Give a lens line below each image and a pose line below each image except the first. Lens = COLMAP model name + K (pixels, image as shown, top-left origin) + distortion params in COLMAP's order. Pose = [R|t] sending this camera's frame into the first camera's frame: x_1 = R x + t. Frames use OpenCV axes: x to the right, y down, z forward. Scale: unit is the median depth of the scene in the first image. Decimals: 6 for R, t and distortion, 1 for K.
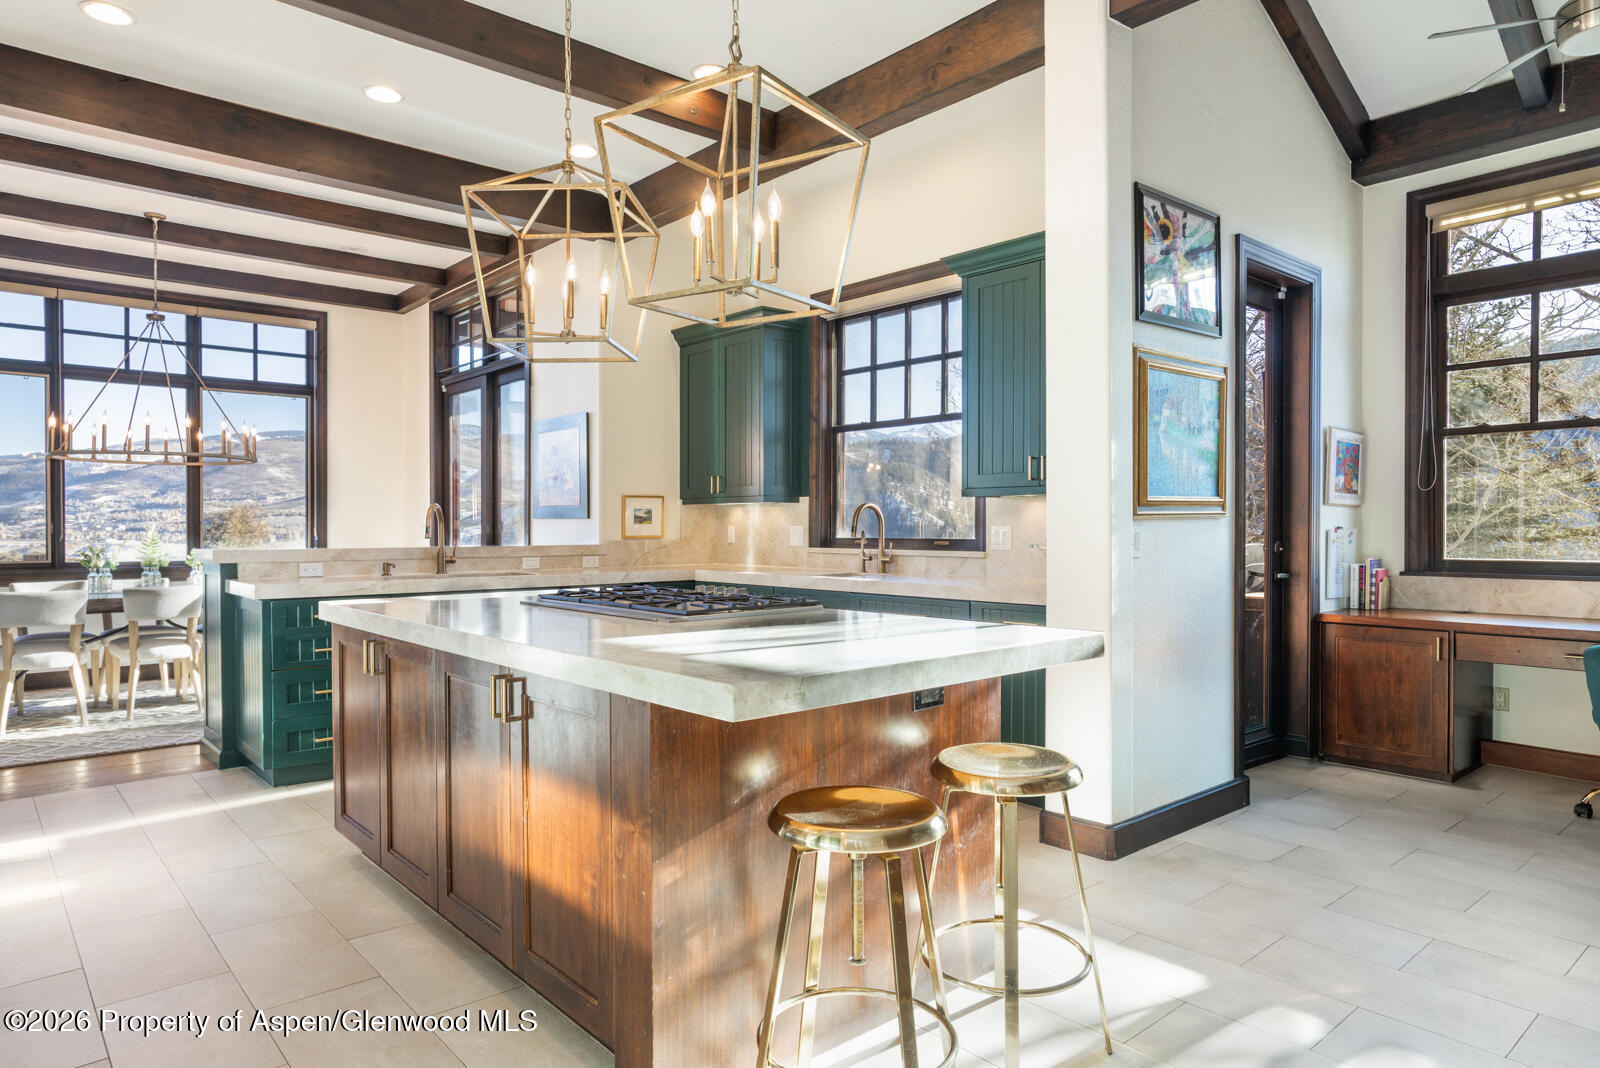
lens RADIAL K [[972.1, 0, 786.6], [0, 972.1, 537.9], [0, 0, 1]] dist [-0.006275, 0.001556]
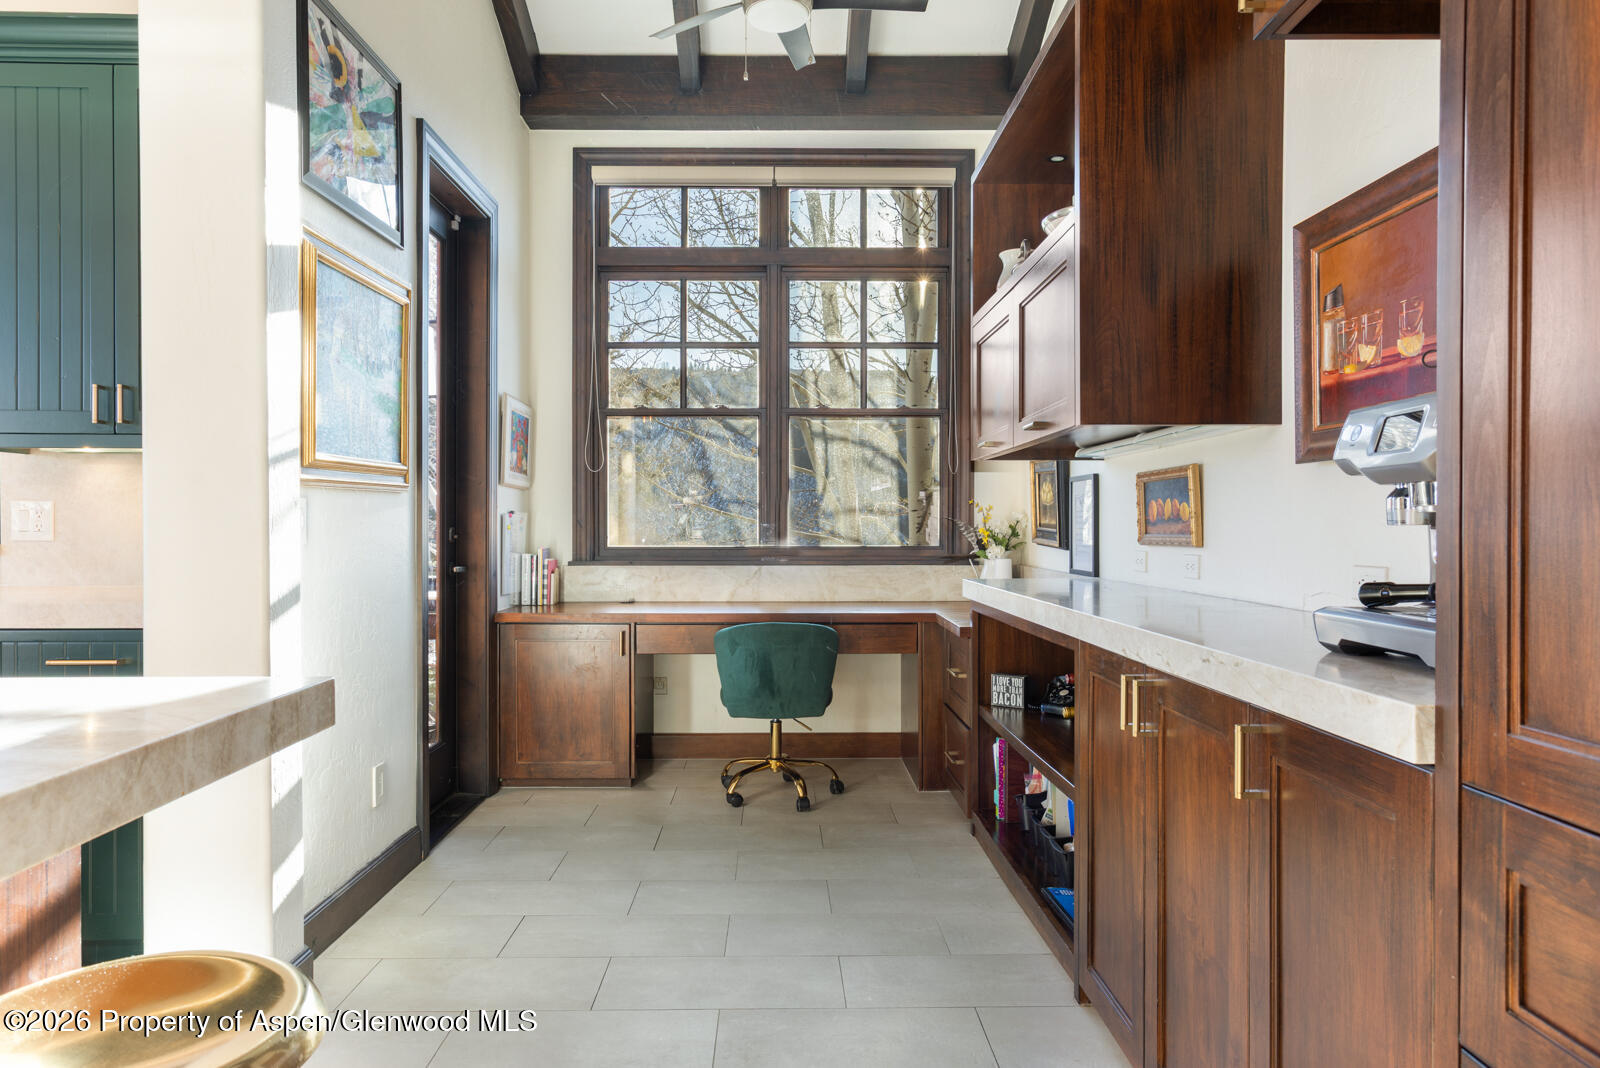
lens RADIAL K [[1042.6, 0, 821.4], [0, 1042.6, 530.2], [0, 0, 1]] dist [0.003417, 0.006024]
pose [[0.638002, -0.000333, 0.770034, 0.031860], [0.005644, 0.999975, -0.004244, 0.011893], [-0.770014, 0.007054, 0.637988, 0.209254]]
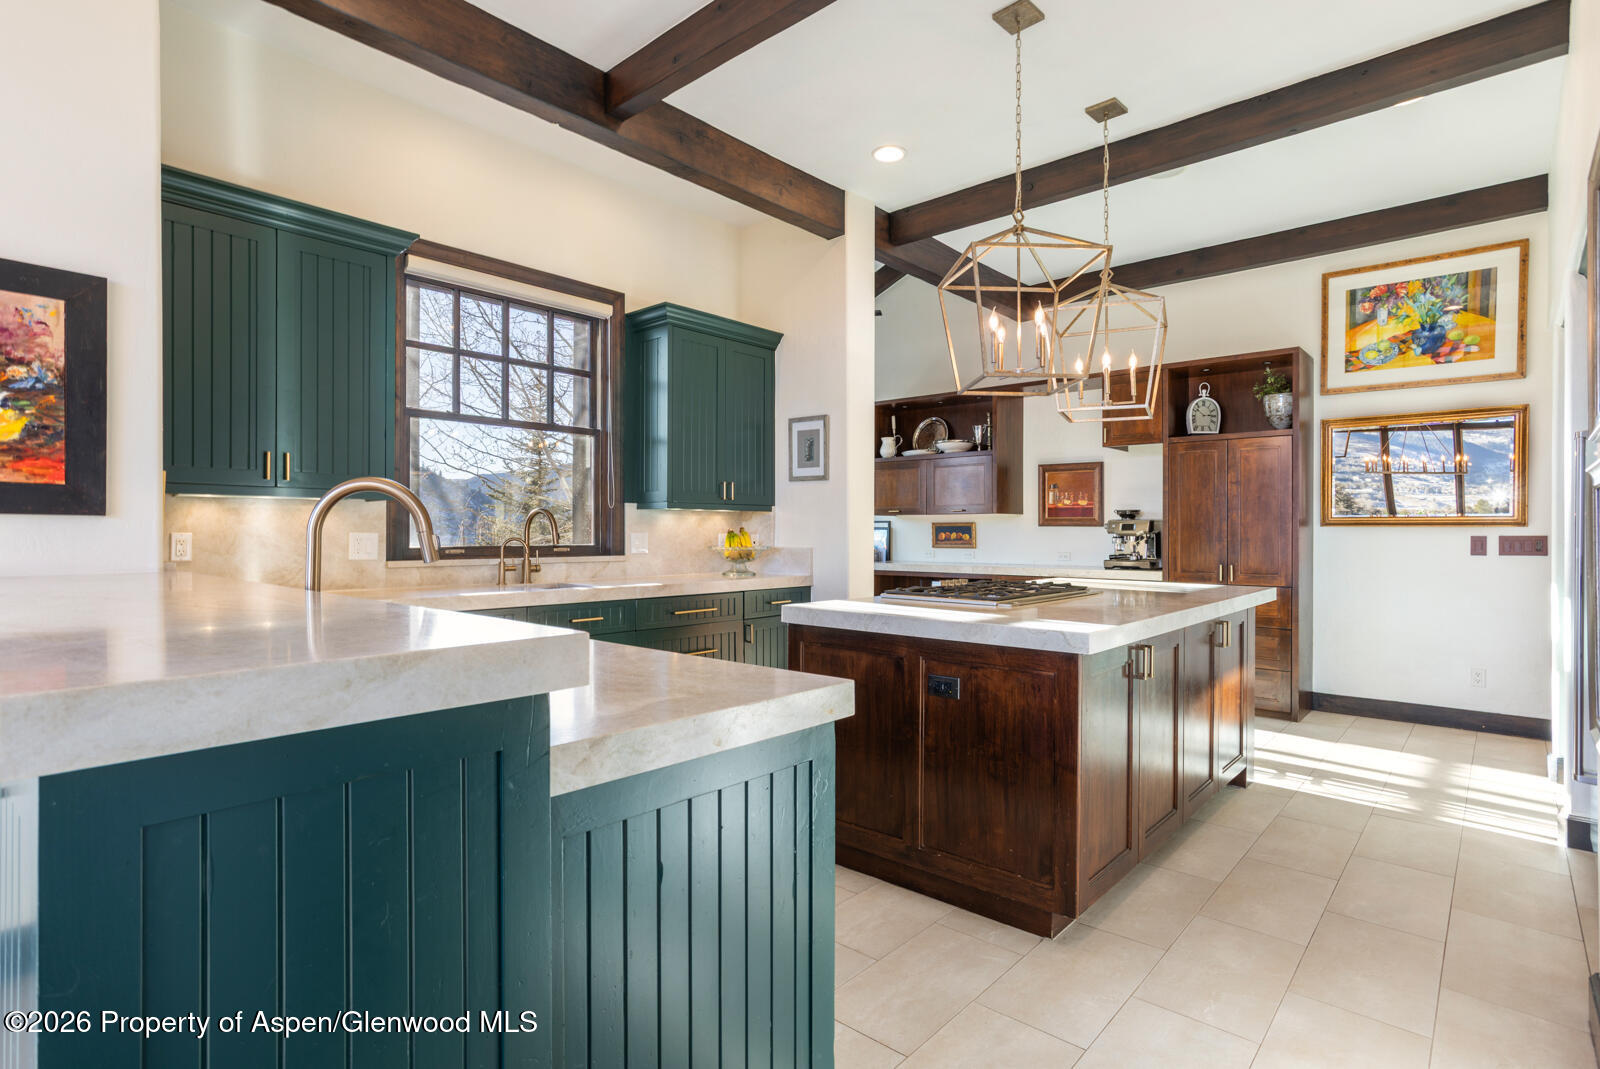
lens RADIAL K [[816.5, 0, 793.0], [0, 816.5, 527.5], [0, 0, 1]] dist [-0.002416, 0.000584]
pose [[-0.113374, 0.010270, 0.993499, -0.698237], [0.013057, 0.999876, -0.008846, -0.007019], [-0.993467, 0.011969, -0.113494, 0.820434]]
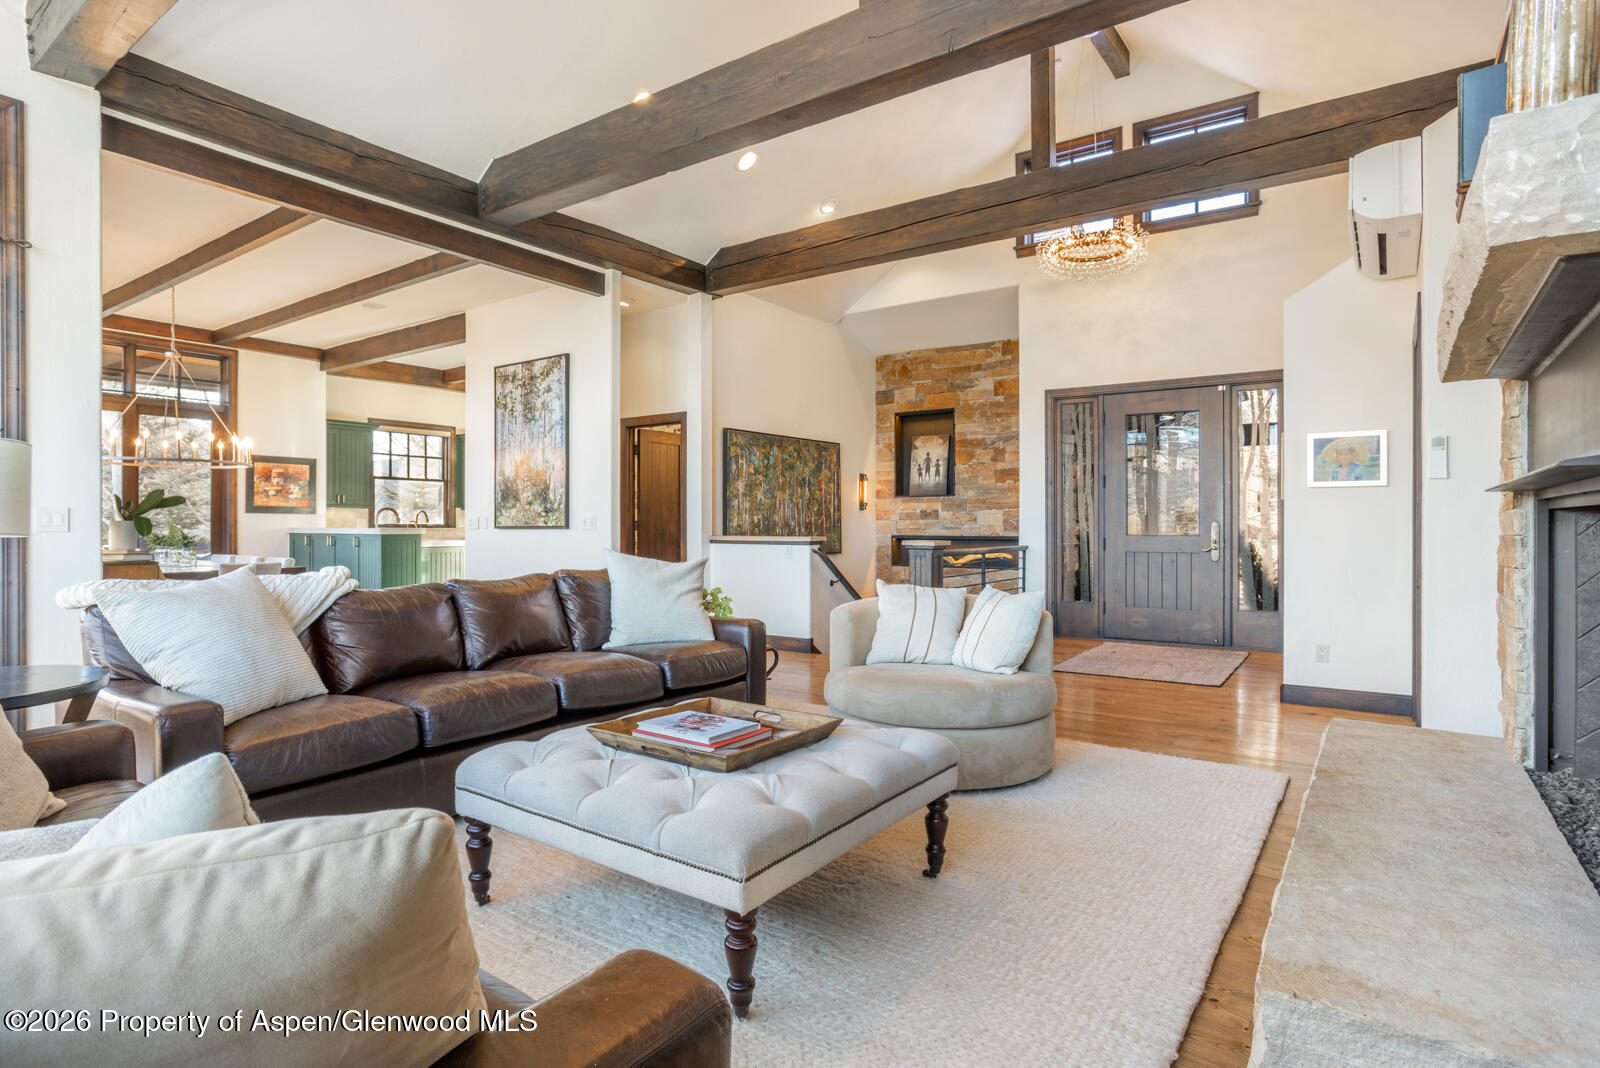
lens RADIAL K [[816.5, 0, 800.4], [0, 816.5, 522.7], [0, 0, 1]] dist [-0.002416, 0.000584]
pose [[-0.242902, 0.001813, 0.970049, -2.199431], [0.007838, 0.999969, 0.000094, 0.005290], [-0.970019, 0.007626, -0.242909, 0.530587]]
